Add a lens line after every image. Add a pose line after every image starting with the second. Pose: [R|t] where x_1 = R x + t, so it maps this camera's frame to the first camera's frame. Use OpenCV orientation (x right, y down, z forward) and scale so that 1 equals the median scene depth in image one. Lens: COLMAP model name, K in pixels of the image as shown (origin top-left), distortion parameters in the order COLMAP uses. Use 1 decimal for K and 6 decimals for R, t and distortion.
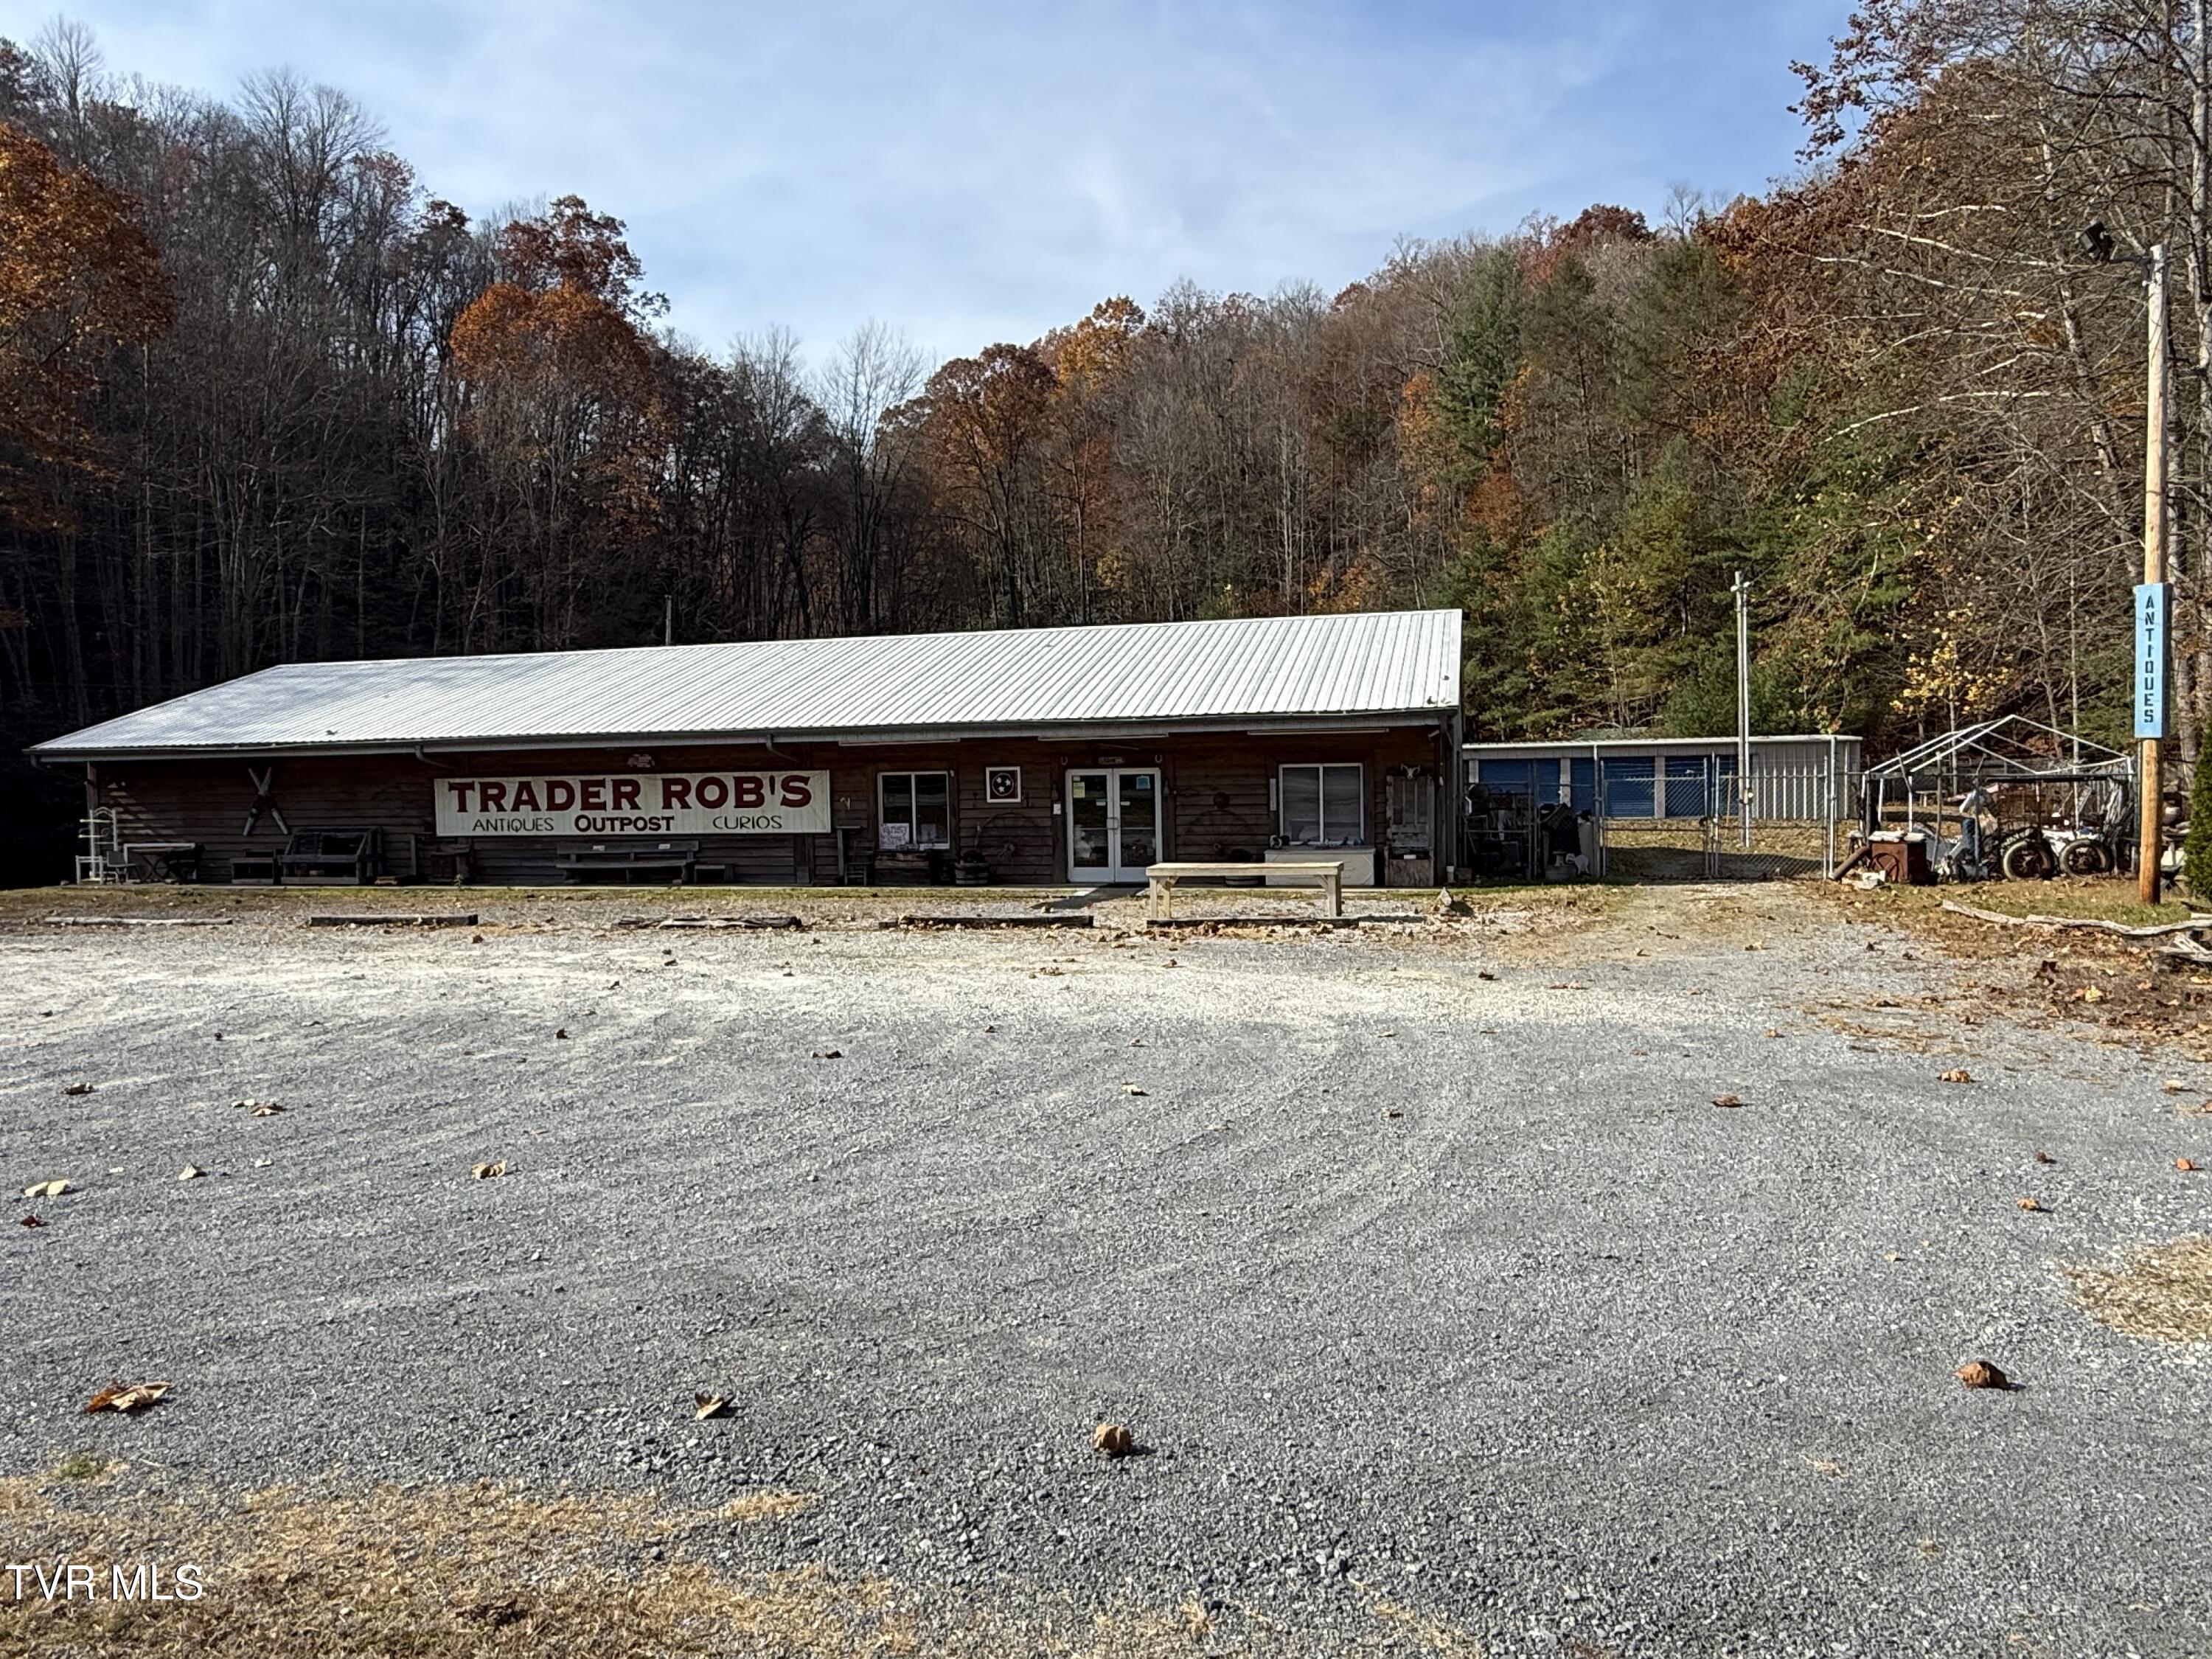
lens RADIAL K [[1406.4, 0, 1099.3], [0, 1406.4, 821.1], [0, 0, 1]] dist [0.001402, 0.000362]
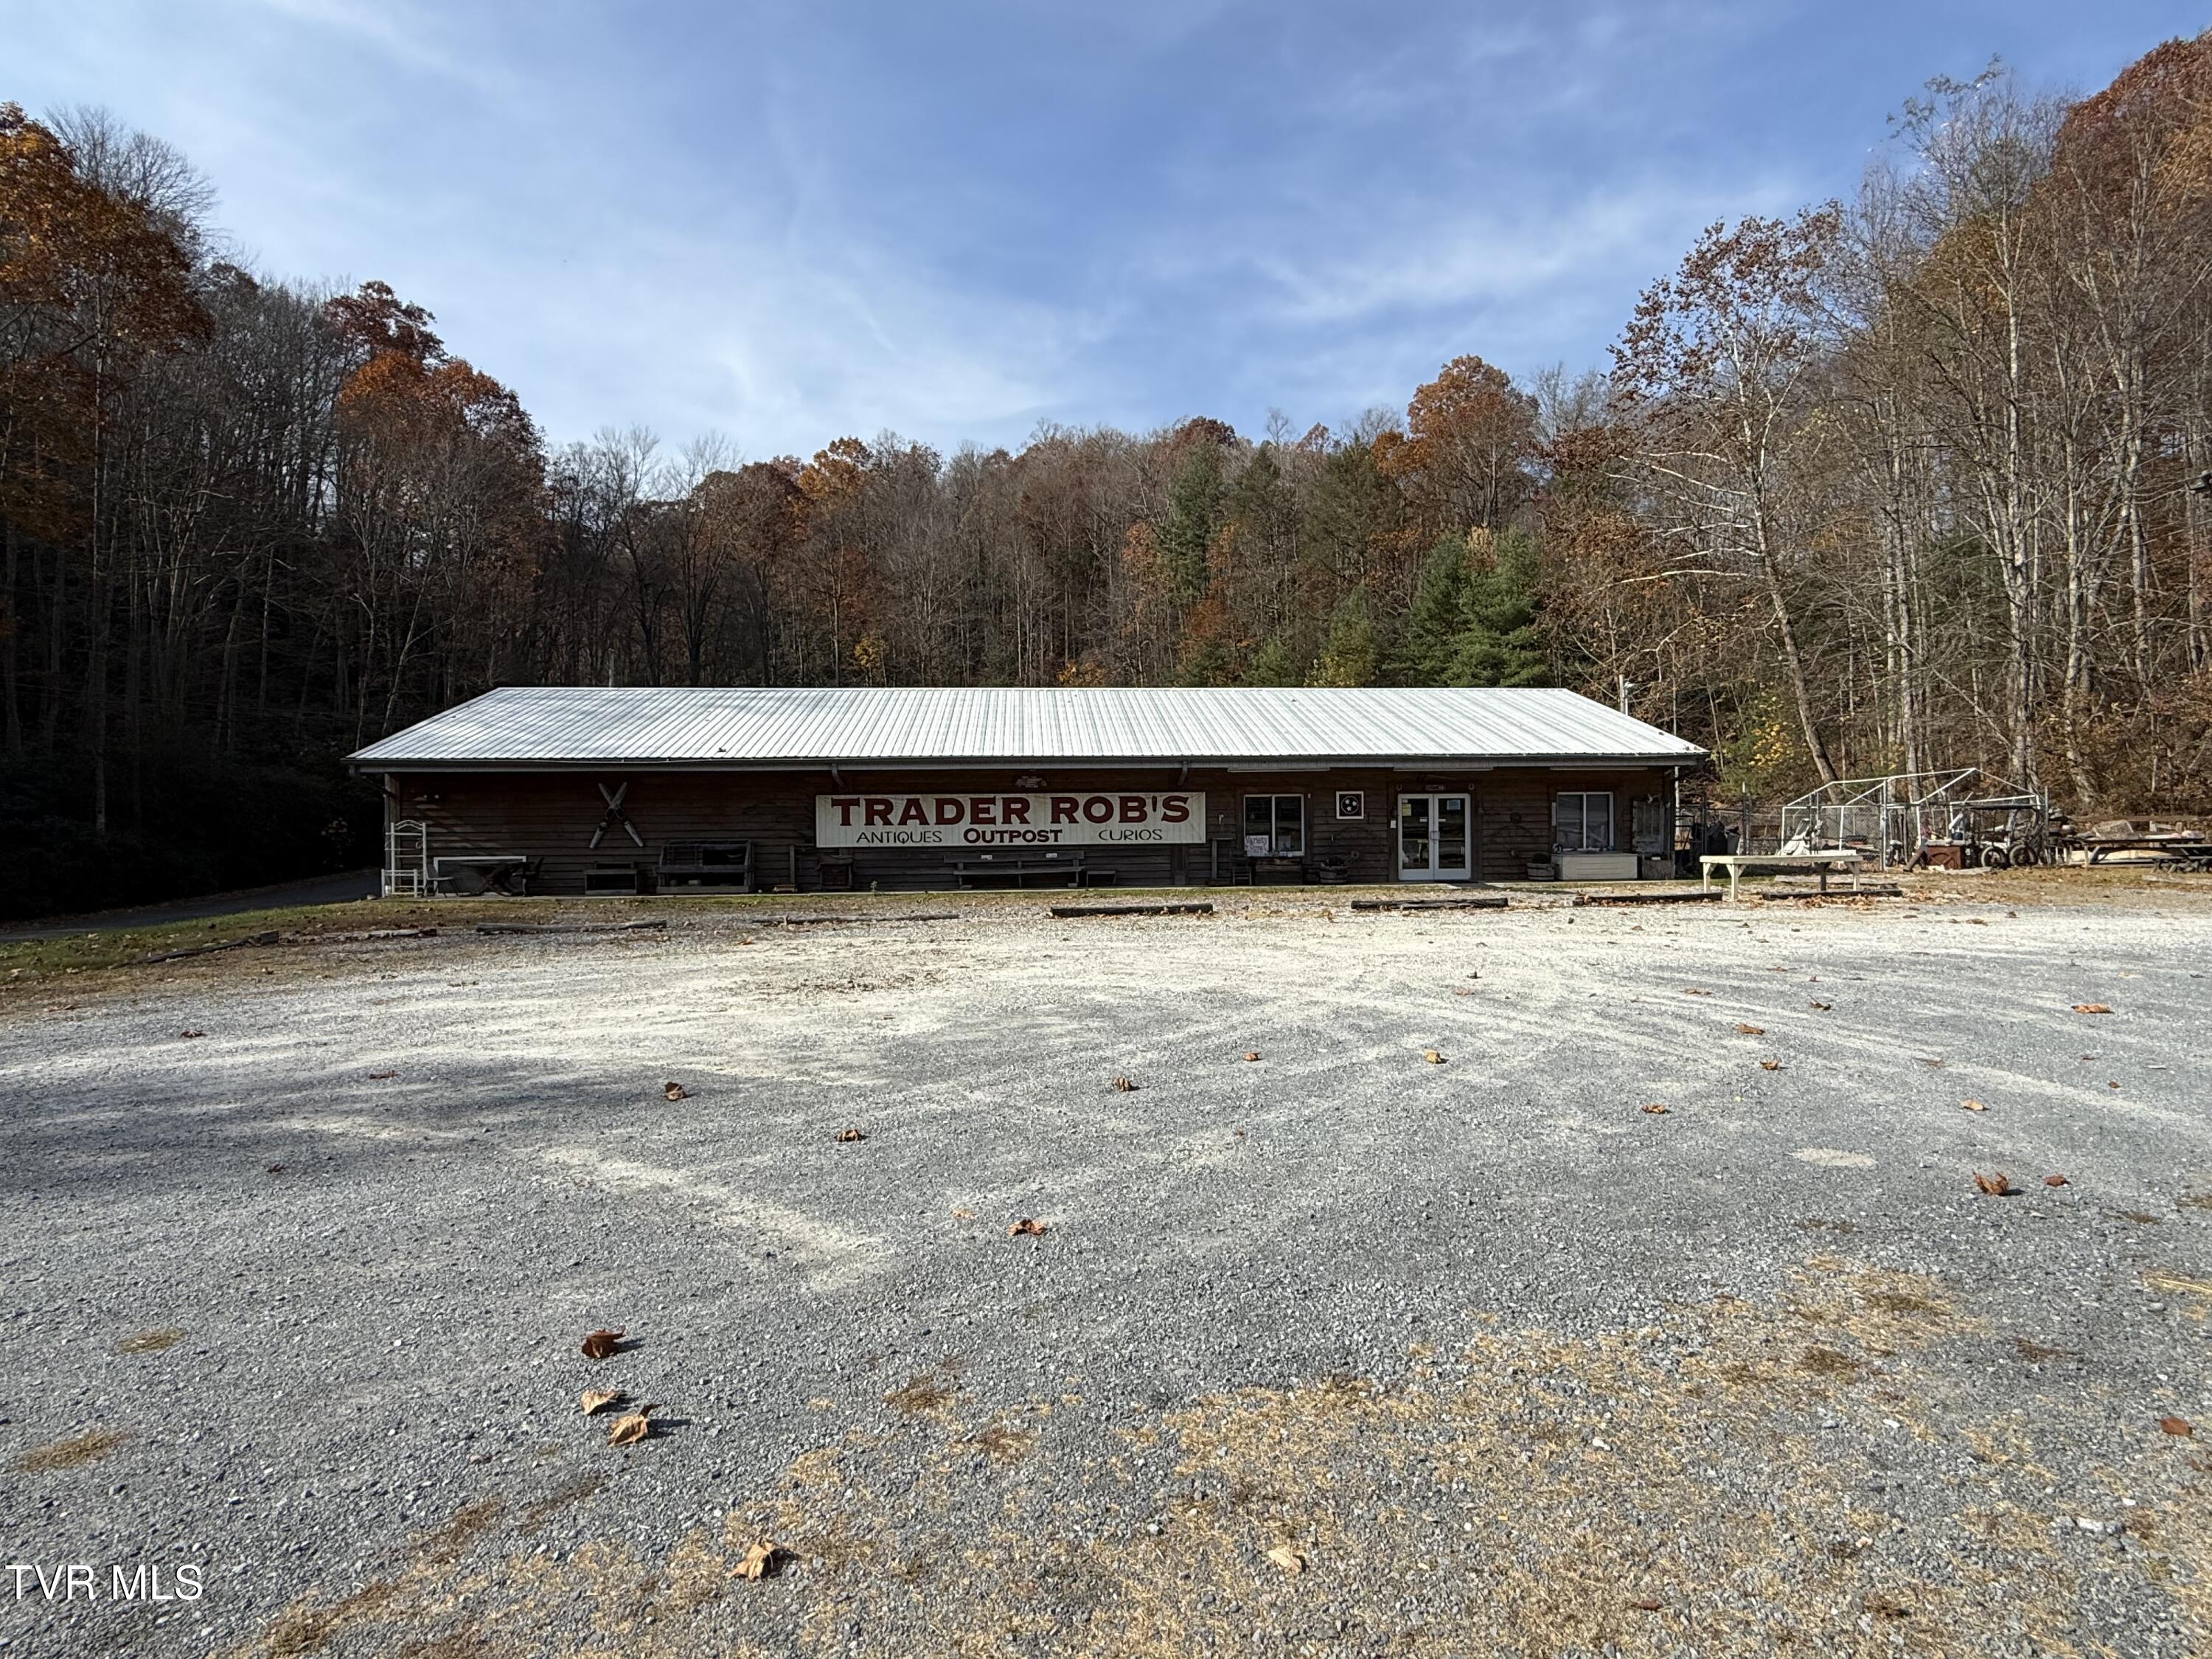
lens RADIAL K [[1094.8, 0, 1103.4], [0, 1094.8, 821.7], [0, 0, 1]] dist [0.008082, 0.000151]
pose [[0.940929, 0.005439, 0.338561, -0.580314], [0.001349, 0.999803, -0.019811, 0.008084], [-0.338602, 0.019097, 0.940736, 0.128492]]
